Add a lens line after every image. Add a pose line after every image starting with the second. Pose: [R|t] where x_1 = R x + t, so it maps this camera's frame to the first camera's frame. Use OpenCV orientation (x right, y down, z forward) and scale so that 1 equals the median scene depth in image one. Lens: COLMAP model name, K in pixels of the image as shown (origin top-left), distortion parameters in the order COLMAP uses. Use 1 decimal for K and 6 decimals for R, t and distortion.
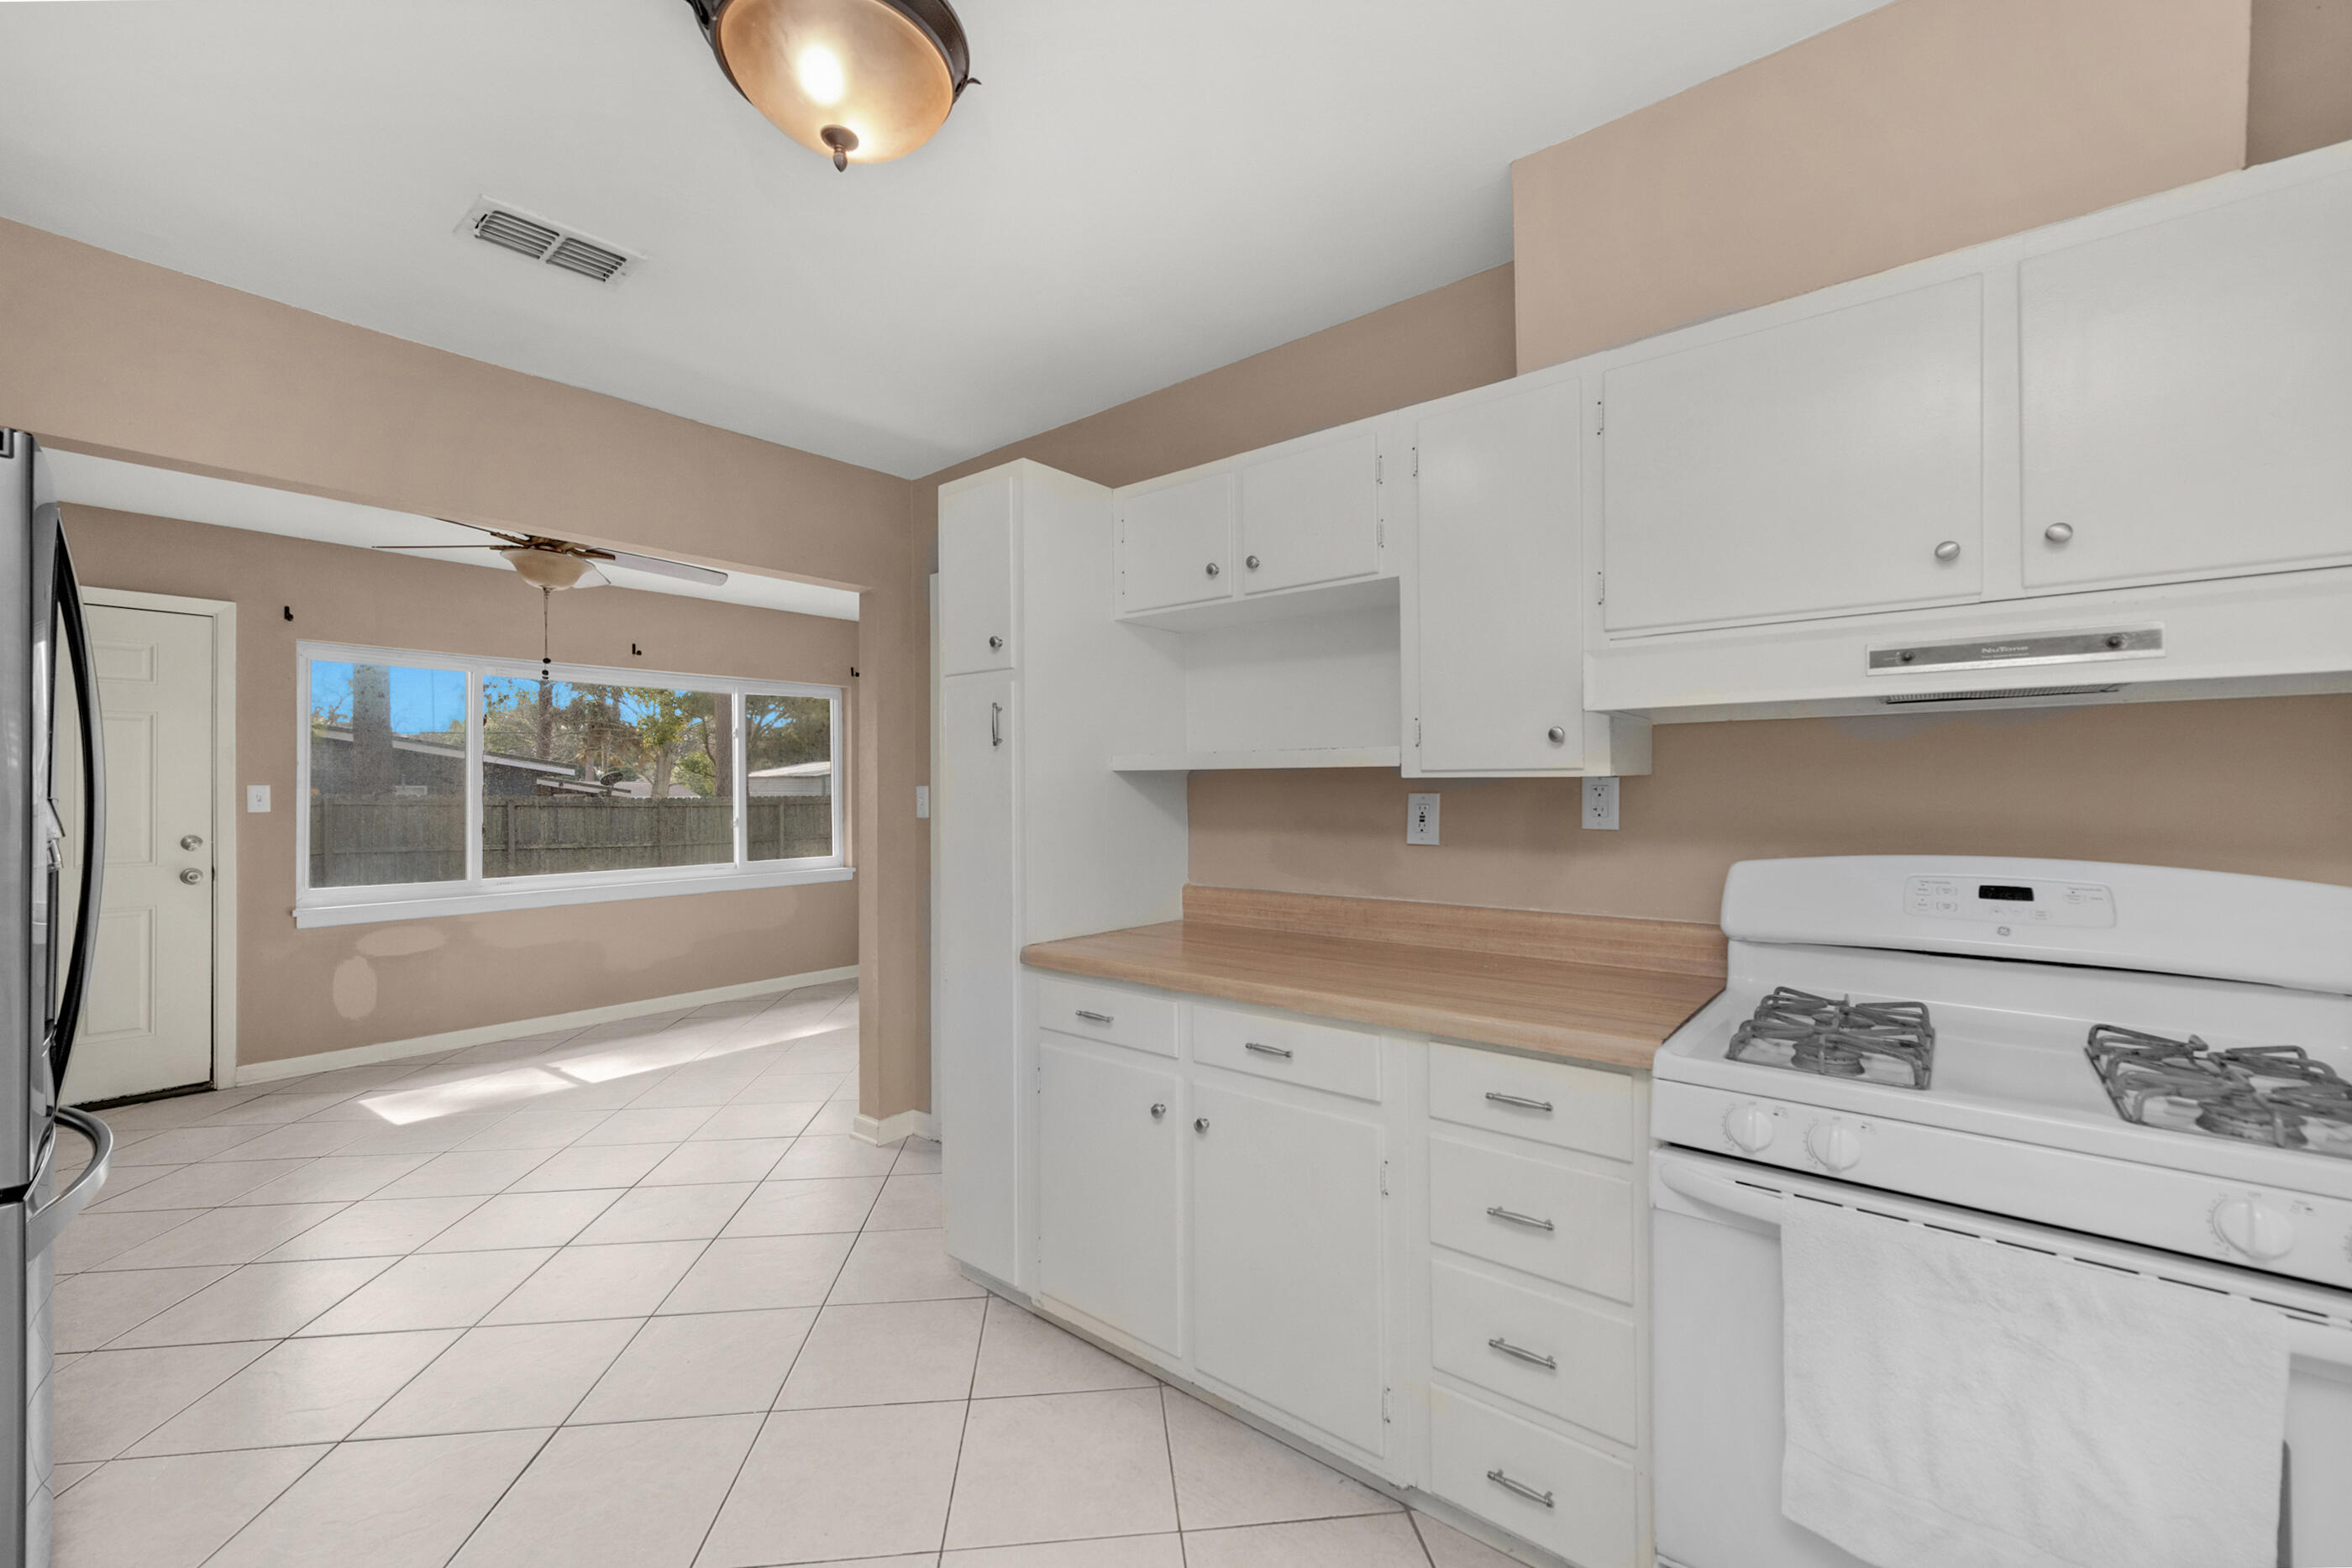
lens RADIAL K [[924.0, 0, 1177.2], [0, 924.0, 791.6], [0, 0, 1]] dist [0.011827, 0.000034]
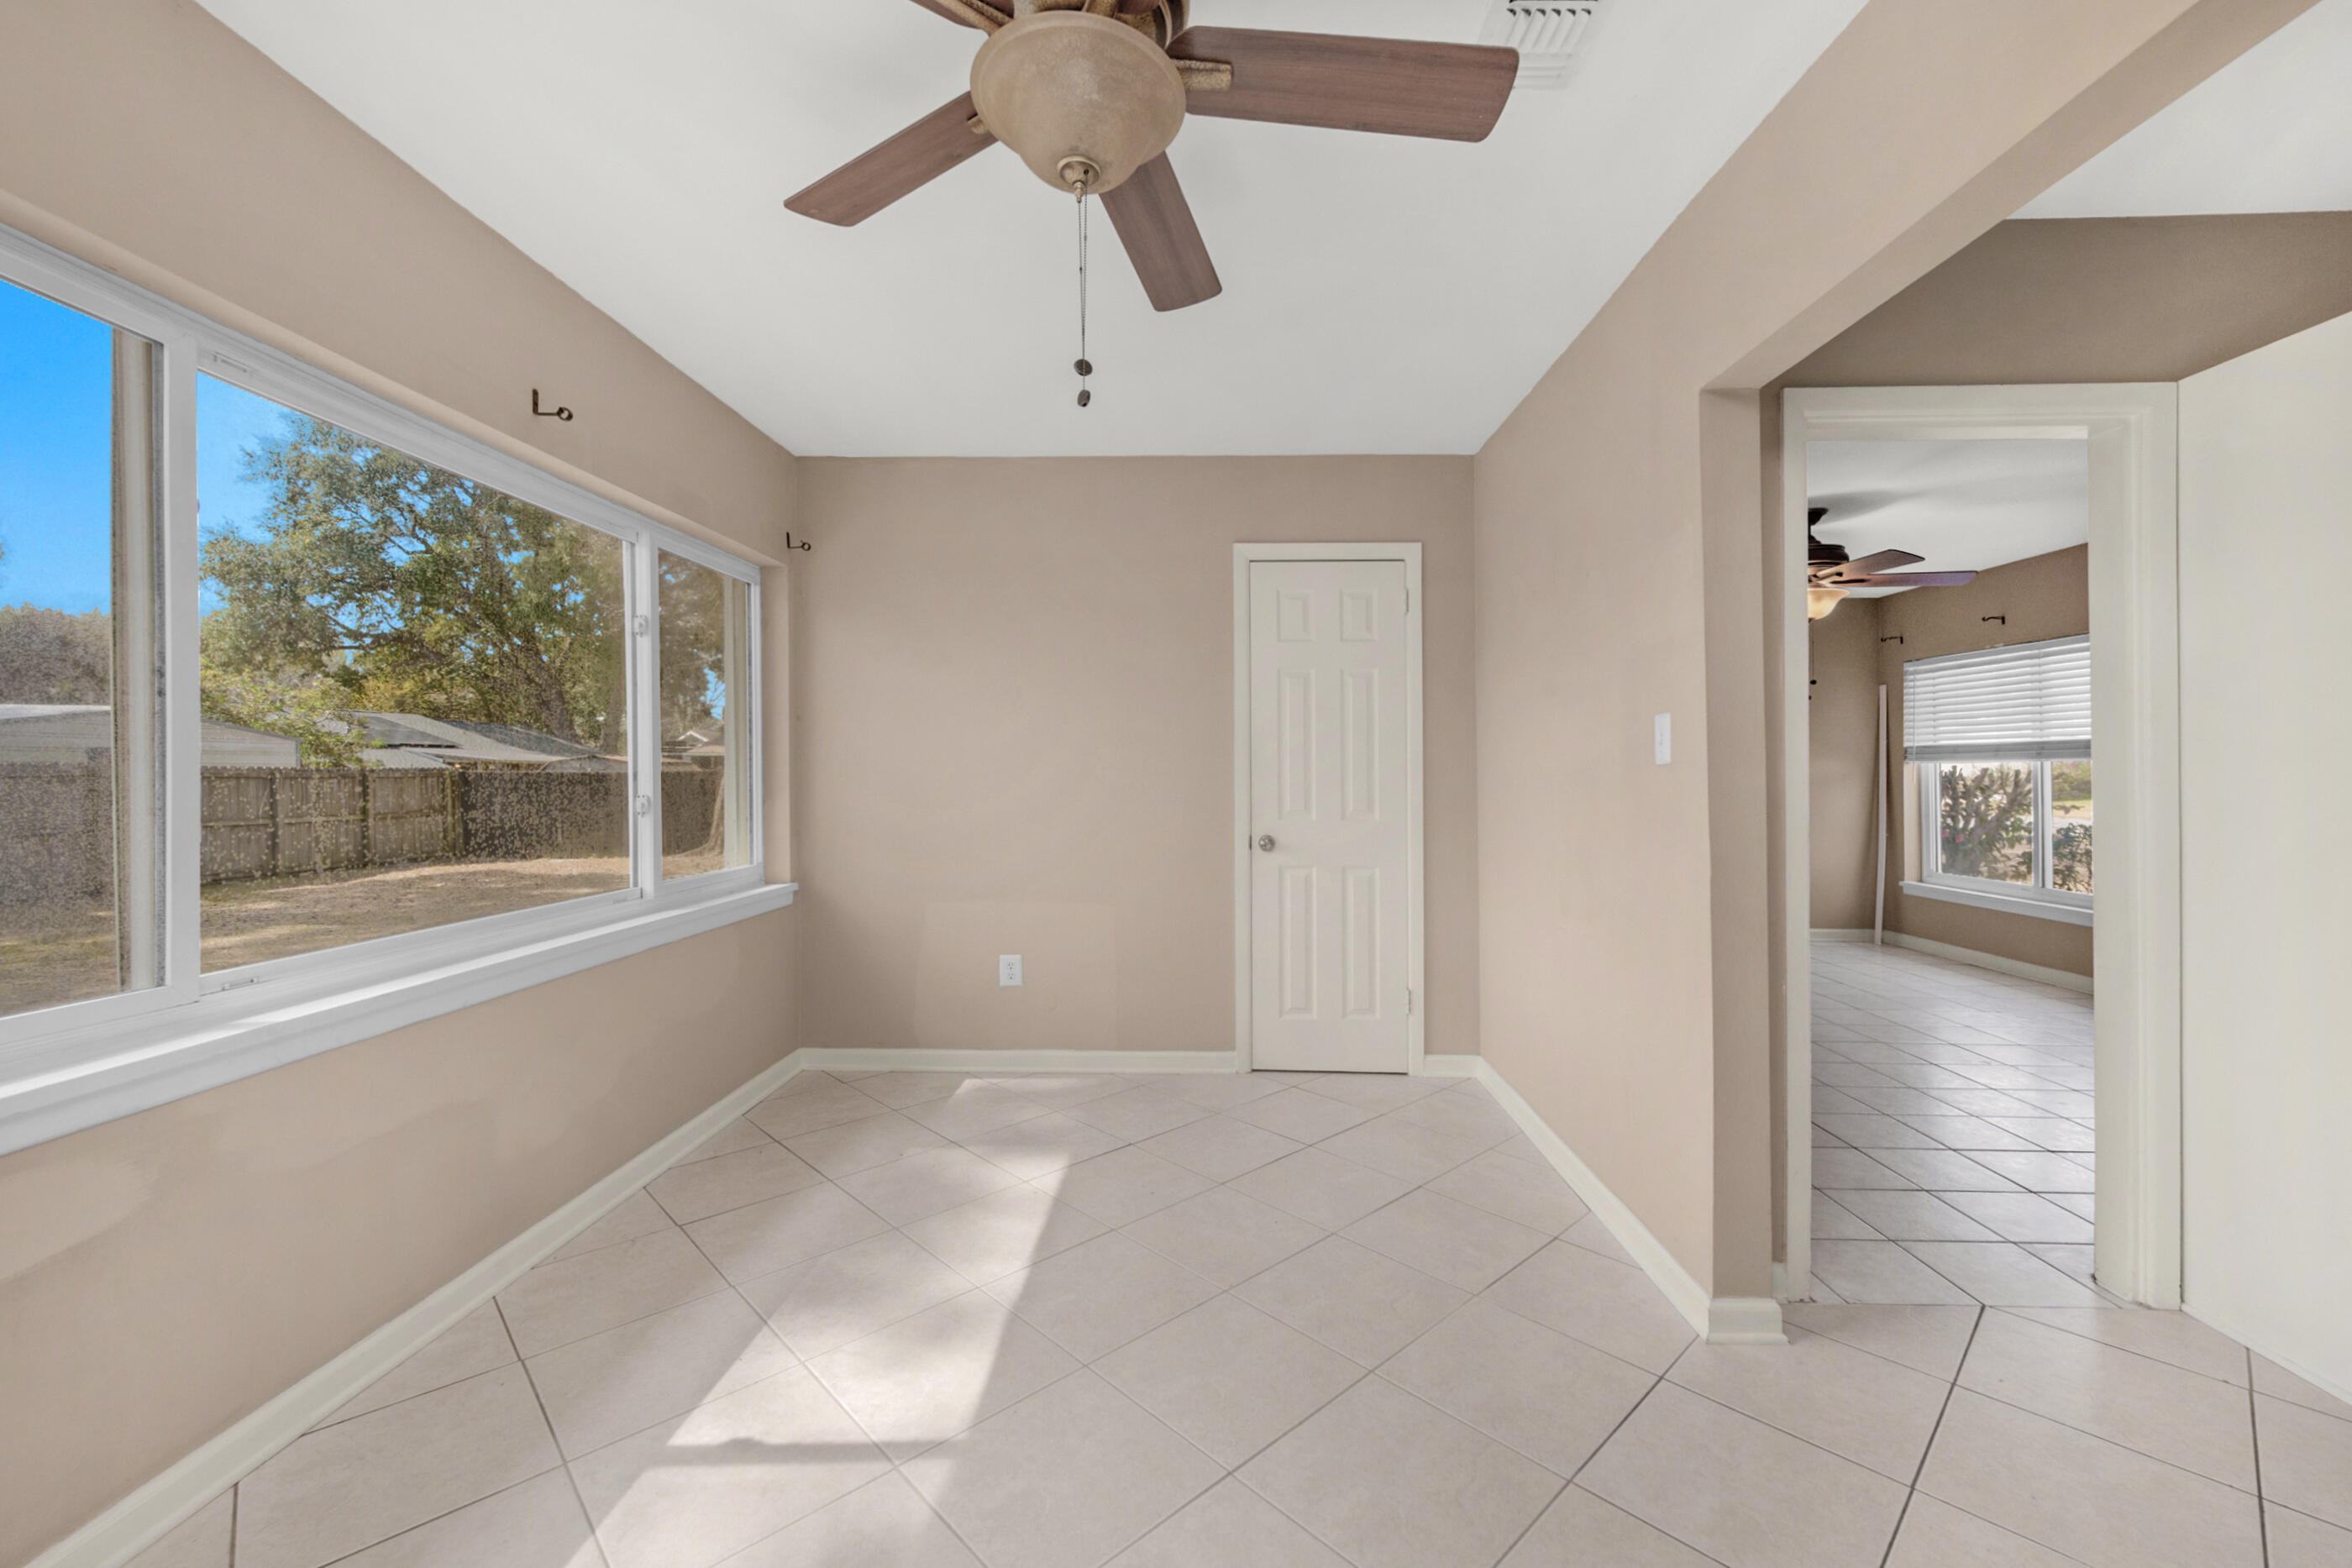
lens RADIAL K [[939.1, 0, 1184.3], [0, 939.1, 777.7], [0, 0, 1]] dist [0.000572, -0.000264]
pose [[0.800262, -0.000457, 0.599650, -0.537057], [-0.004089, 0.999972, 0.006219, 0.012932], [-0.599636, -0.007429, 0.800238, 0.416080]]
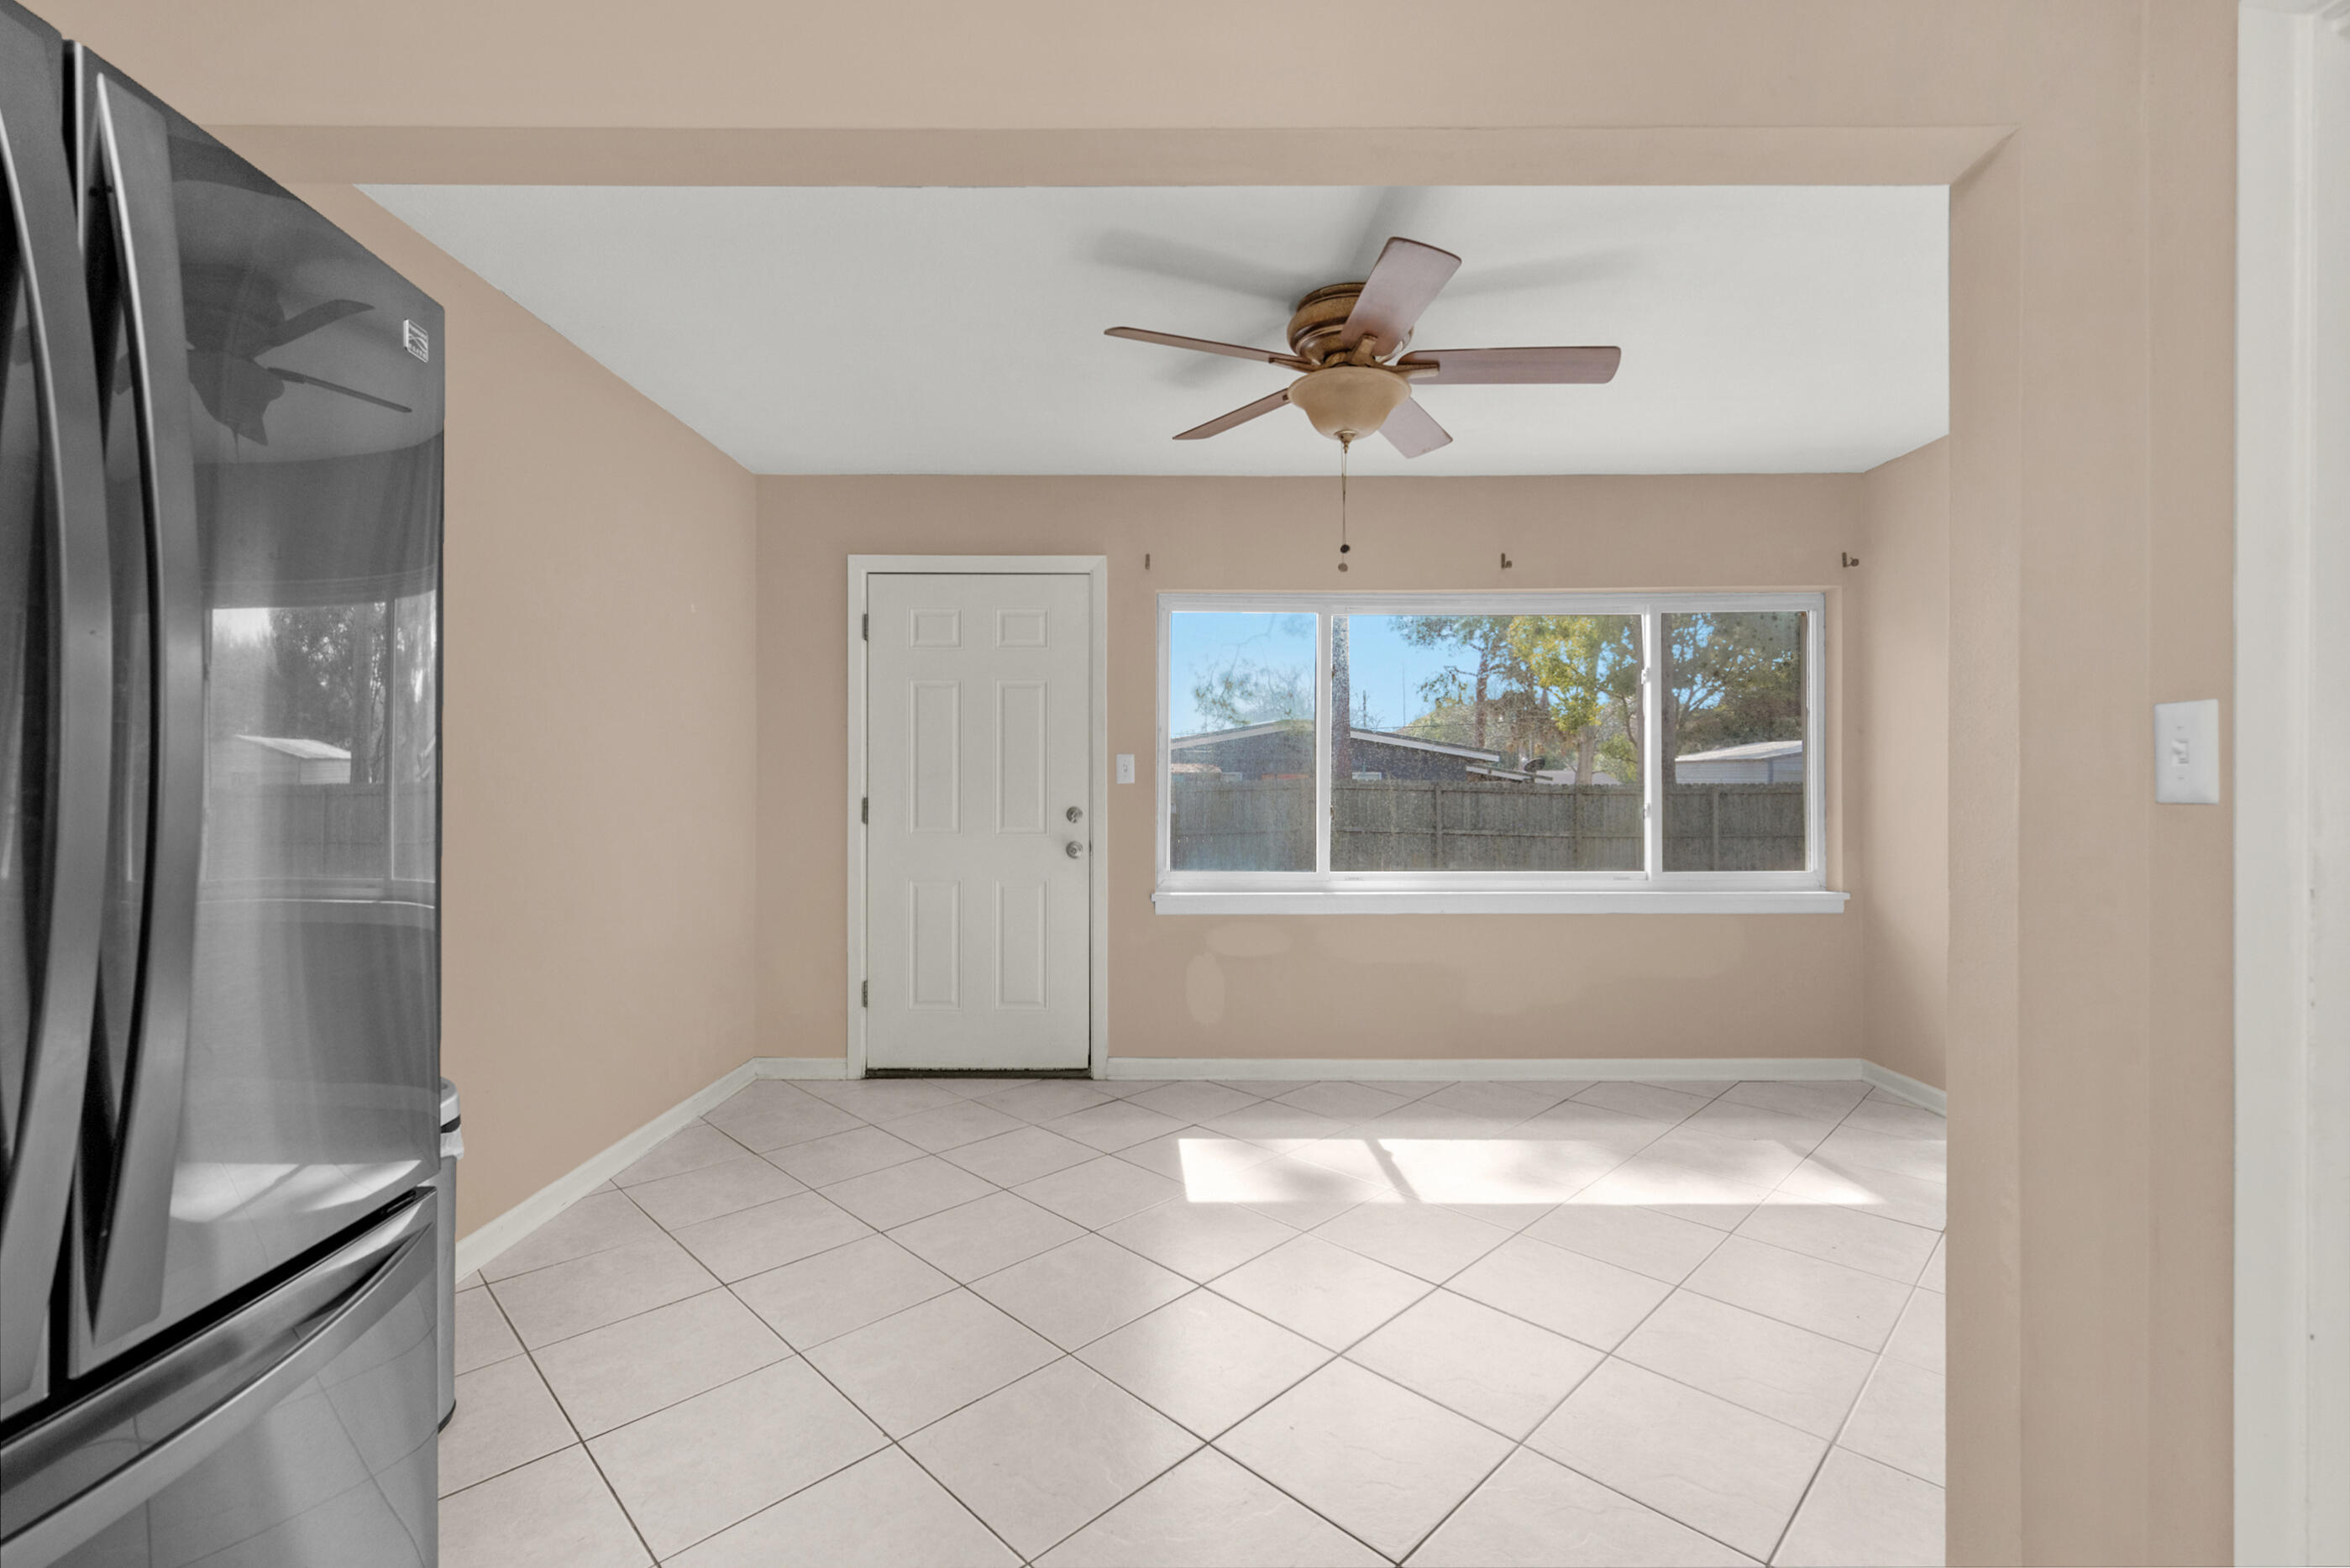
lens RADIAL K [[987.0, 0, 1175.0], [0, 987.0, 784.0], [0, 0, 1]] dist [0.002223, -0.014713]
pose [[0.618617, 0.005340, -0.785674, -0.130822], [-0.003066, 0.999986, 0.004382, 0.012137], [0.785687, -0.000302, 0.618625, 0.298150]]
